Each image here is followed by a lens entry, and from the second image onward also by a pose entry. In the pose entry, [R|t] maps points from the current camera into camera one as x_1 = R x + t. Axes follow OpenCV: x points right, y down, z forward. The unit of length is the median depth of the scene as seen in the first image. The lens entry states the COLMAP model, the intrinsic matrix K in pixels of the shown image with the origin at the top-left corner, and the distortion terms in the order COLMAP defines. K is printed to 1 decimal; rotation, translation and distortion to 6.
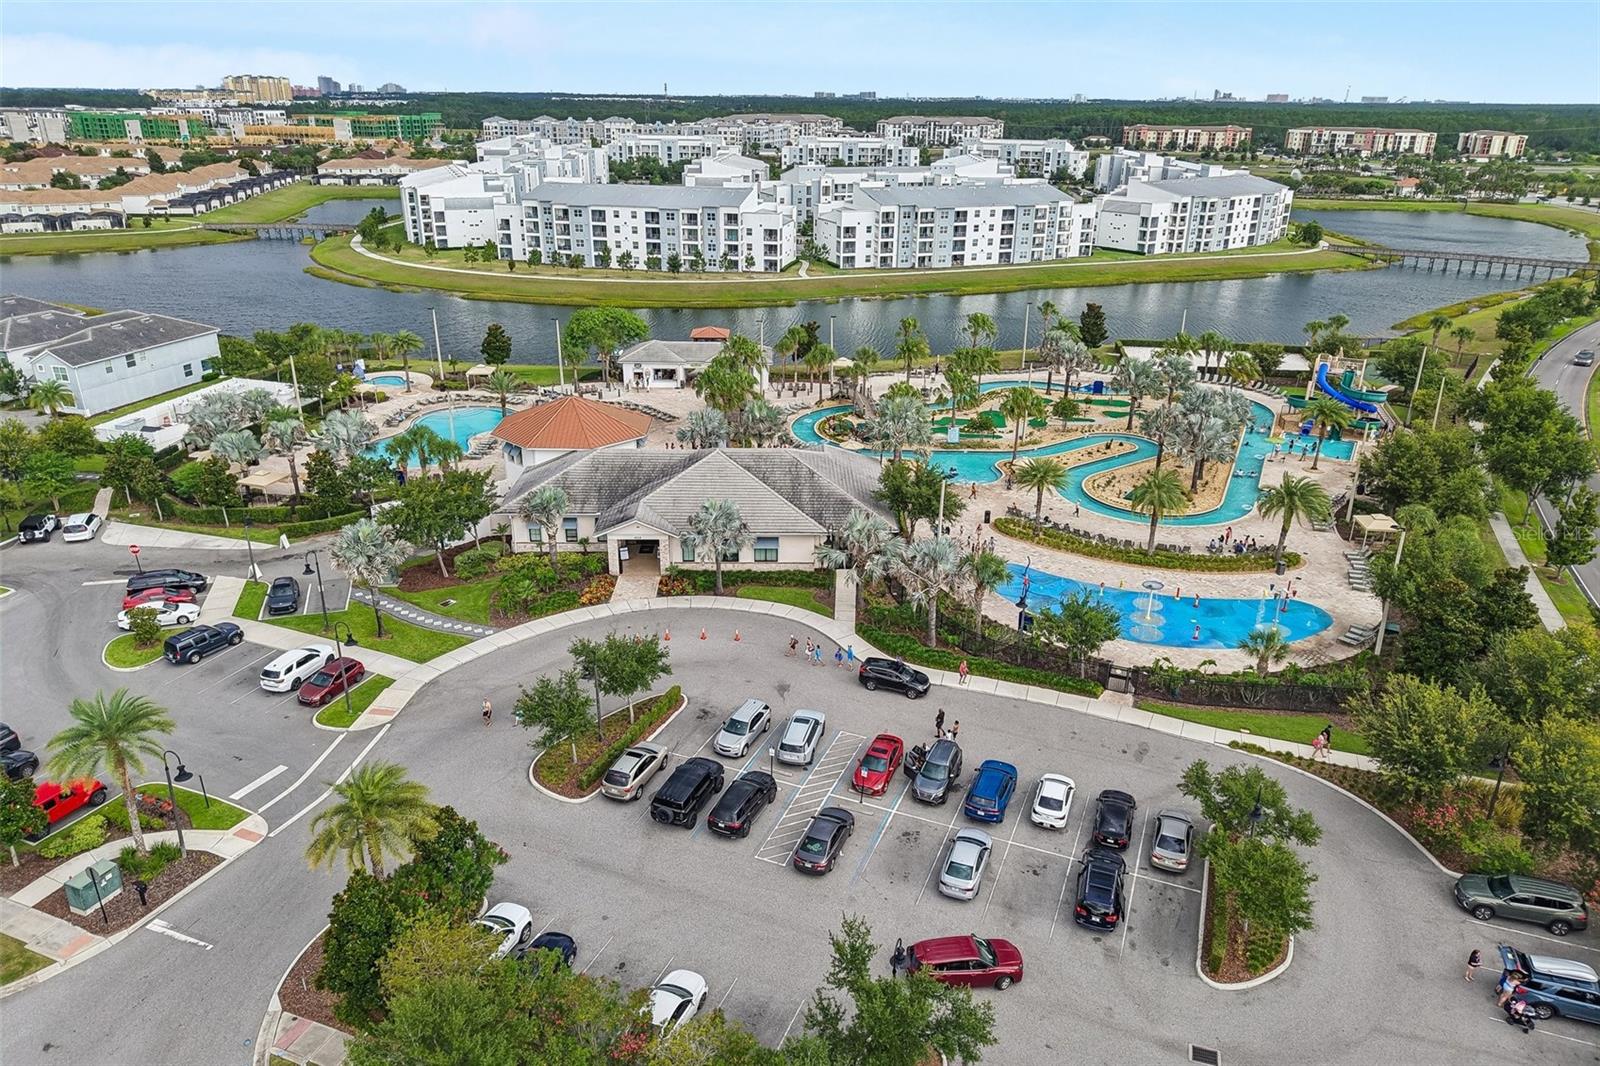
lens RADIAL K [[1057.9, 0, 809.4], [0, 1057.9, 531.9], [0, 0, 1]] dist [0.033653, -0.041541]
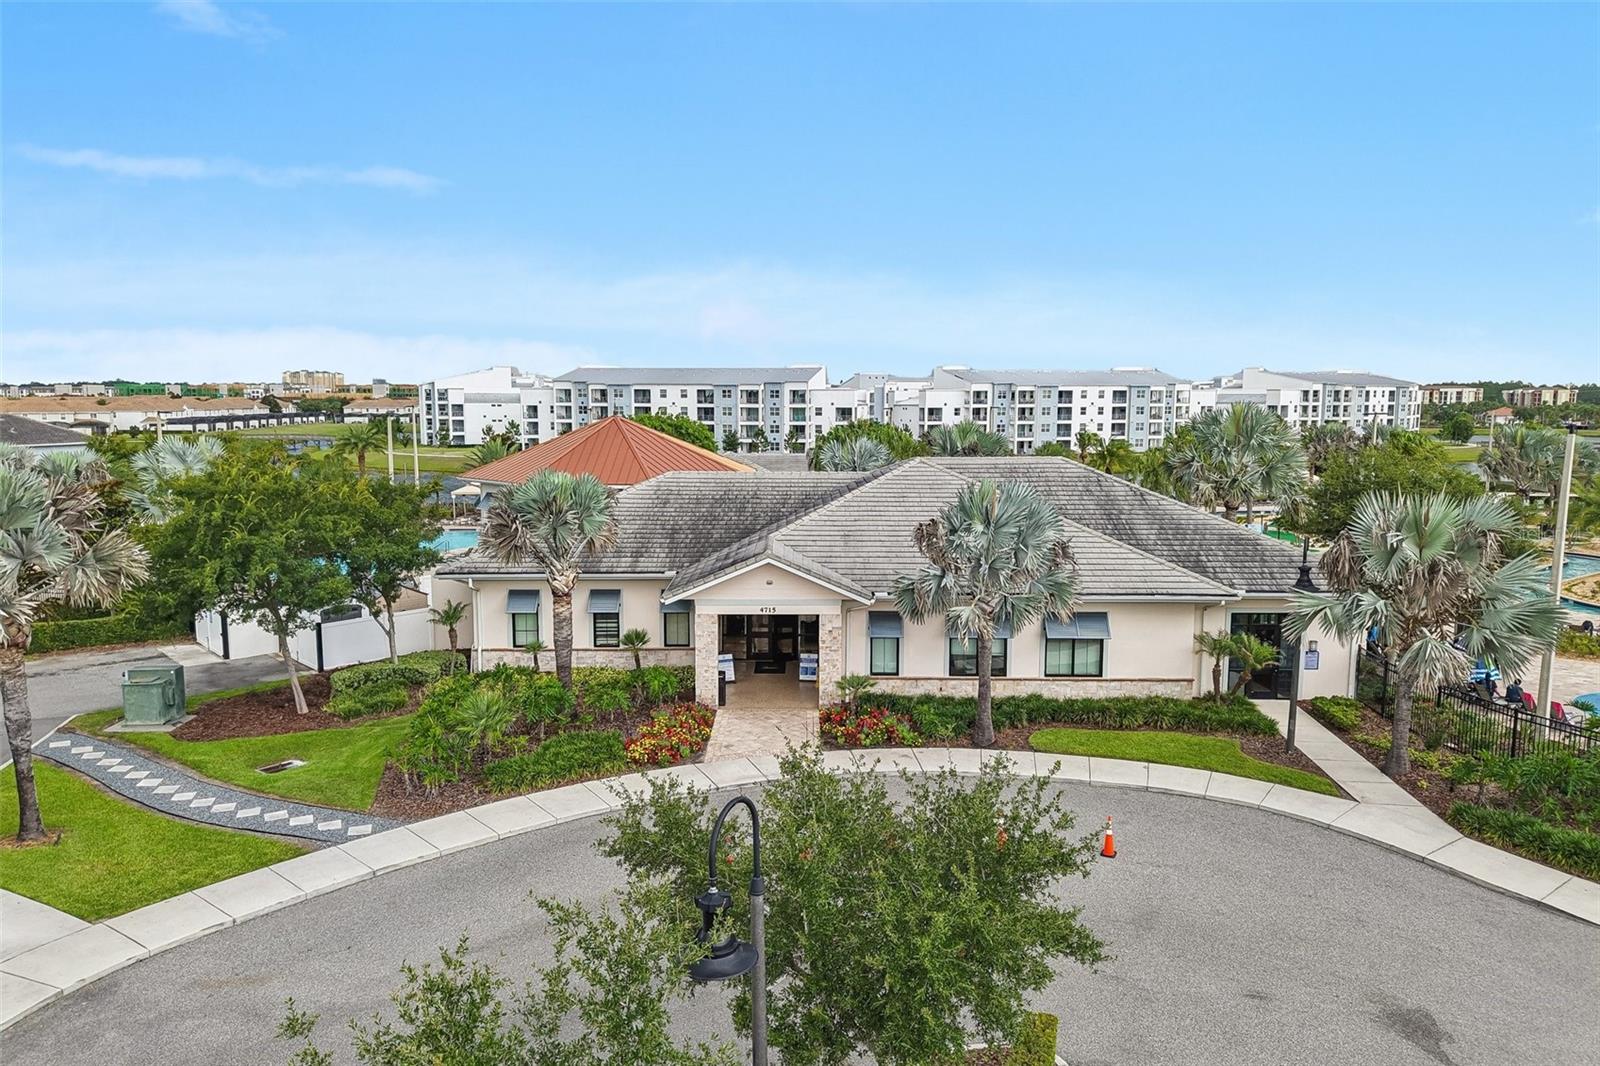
lens RADIAL K [[1060.3, 0, 804.6], [0, 1060.3, 530.8], [0, 0, 1]] dist [0.057987, -0.085425]
pose [[0.999663, -0.009496, -0.024163, -0.047203], [0.002871, 0.965433, -0.260635, 0.028633], [0.025803, 0.260478, 0.965135, 0.203065]]
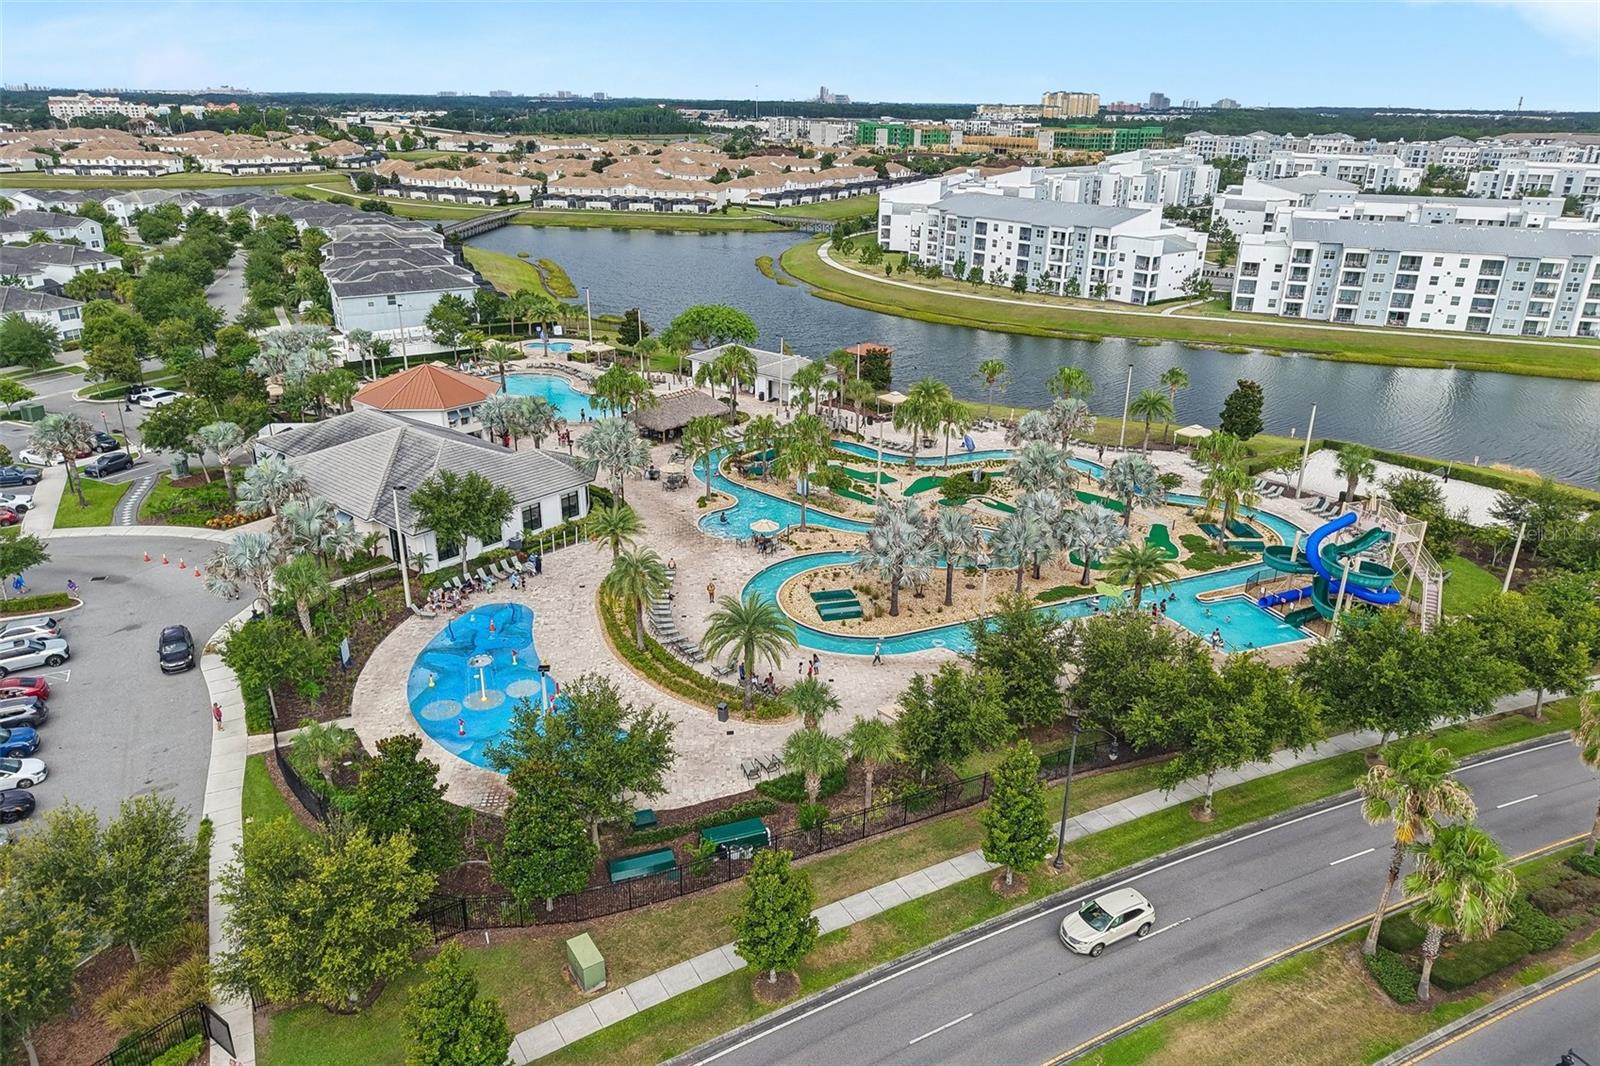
lens RADIAL K [[1057.9, 0, 809.4], [0, 1057.9, 531.9], [0, 0, 1]] dist [0.033653, -0.041541]
pose [[0.758891, 0.245129, -0.603321, 0.330412], [-0.252745, 0.964696, 0.074039, -0.059193], [0.600171, 0.096299, 0.794054, 0.153414]]
